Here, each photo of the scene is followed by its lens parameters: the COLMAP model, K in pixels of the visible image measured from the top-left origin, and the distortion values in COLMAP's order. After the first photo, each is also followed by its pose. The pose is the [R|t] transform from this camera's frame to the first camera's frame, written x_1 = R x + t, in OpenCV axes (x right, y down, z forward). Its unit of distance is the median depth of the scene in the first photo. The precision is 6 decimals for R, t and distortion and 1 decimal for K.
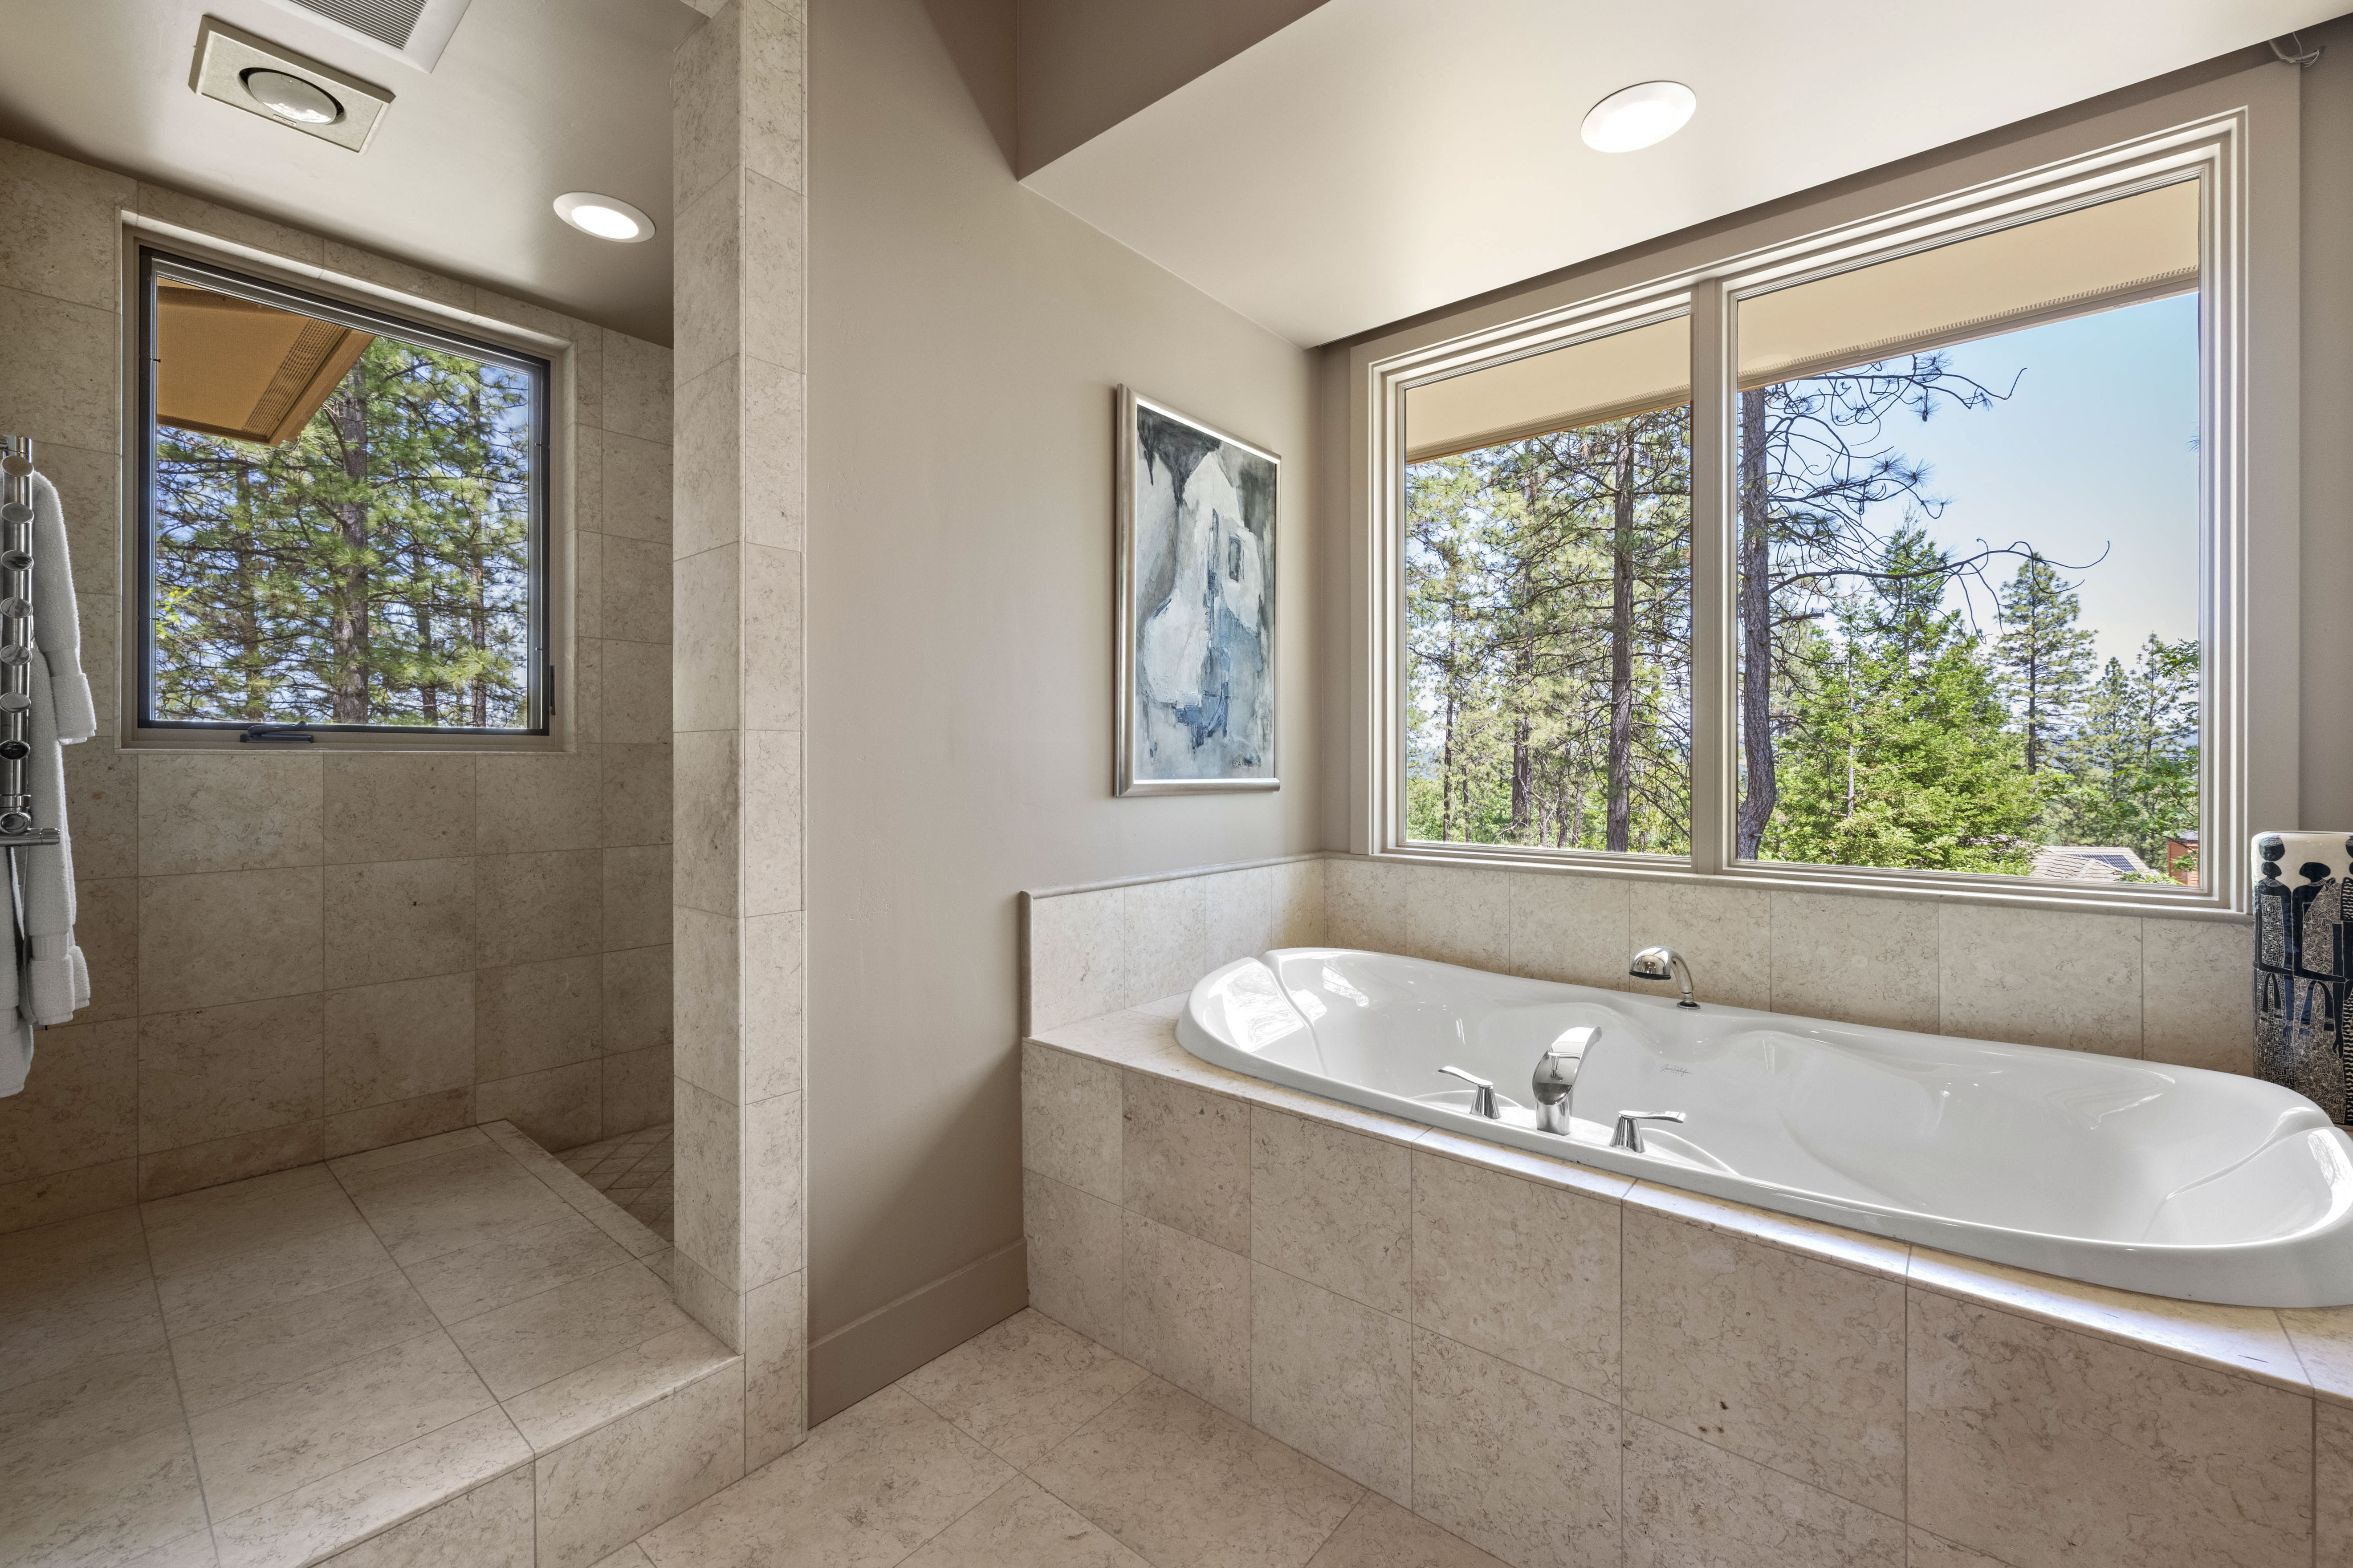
lens RADIAL K [[951.3, 0, 1178.5], [0, 951.3, 770.8], [0, 0, 1]] dist [0.000382, 0.000269]
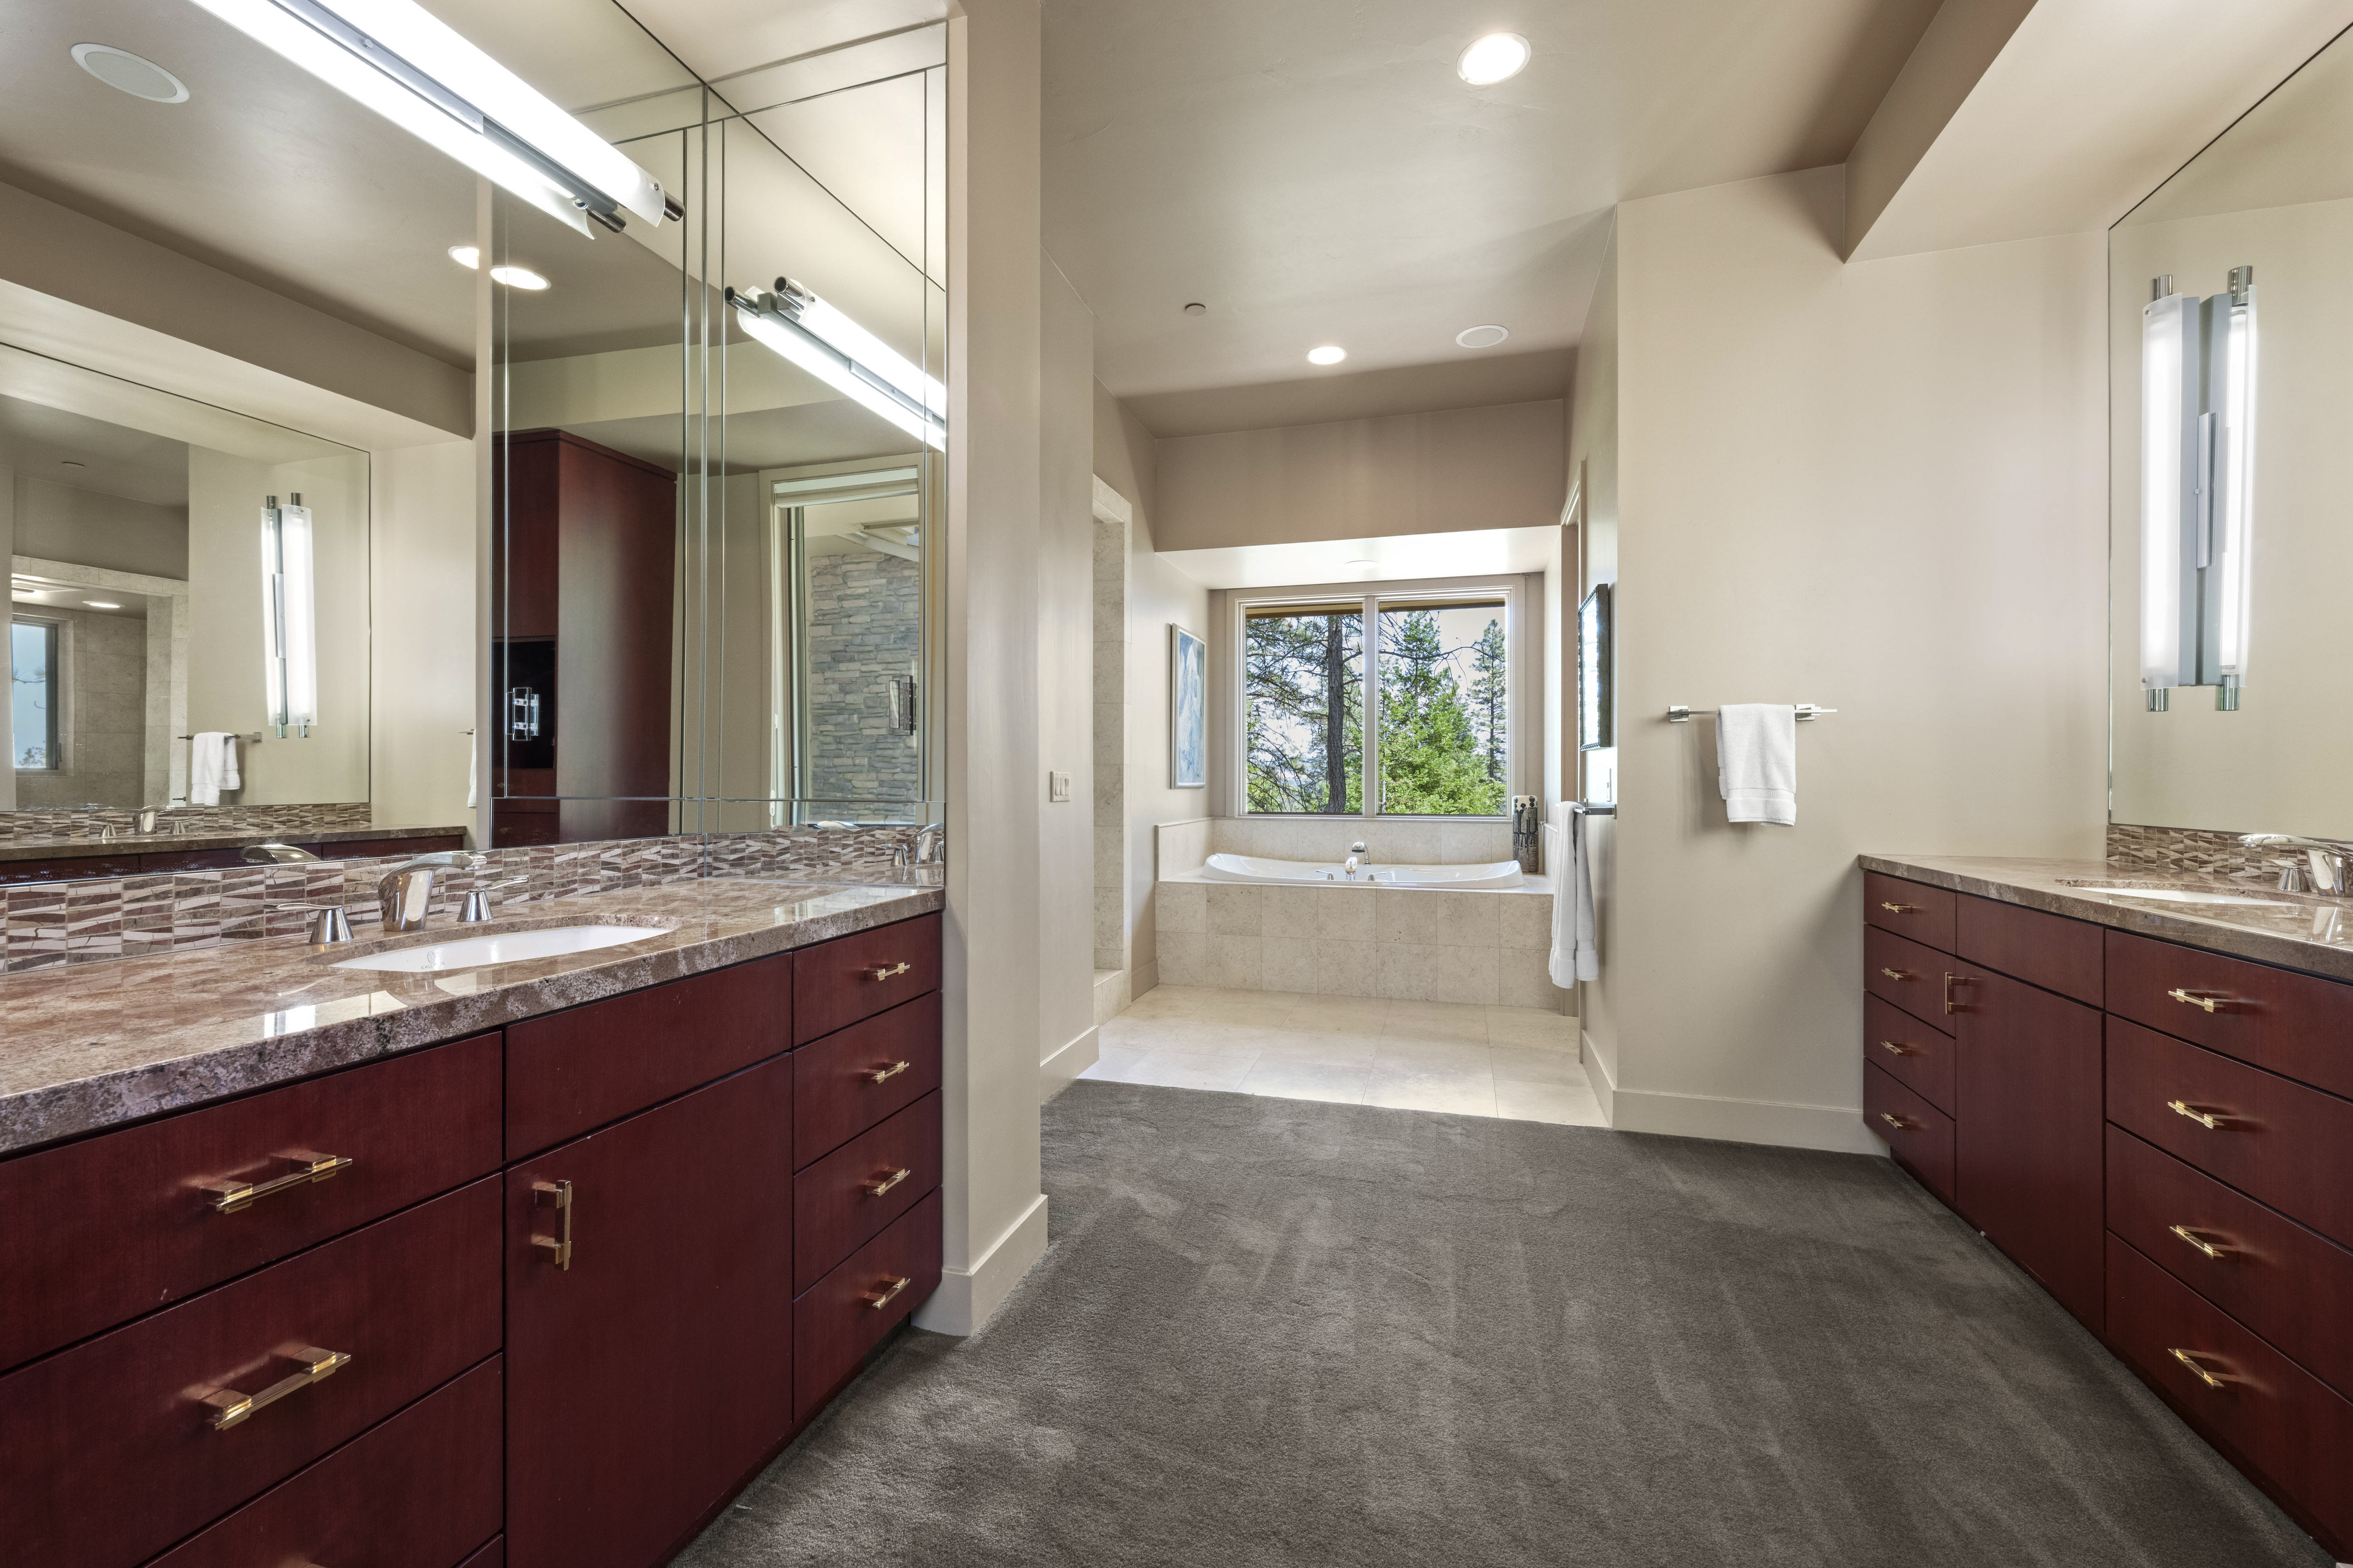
lens RADIAL K [[951.3, 0, 1177.8], [0, 951.3, 783.7], [0, 0, 1]] dist [0.000382, 0.000269]
pose [[0.916847, -0.000001, 0.399238, -0.090229], [0.000264, 1.000000, -0.000605, 0.001087], [-0.399238, 0.000660, 0.916847, -0.109980]]
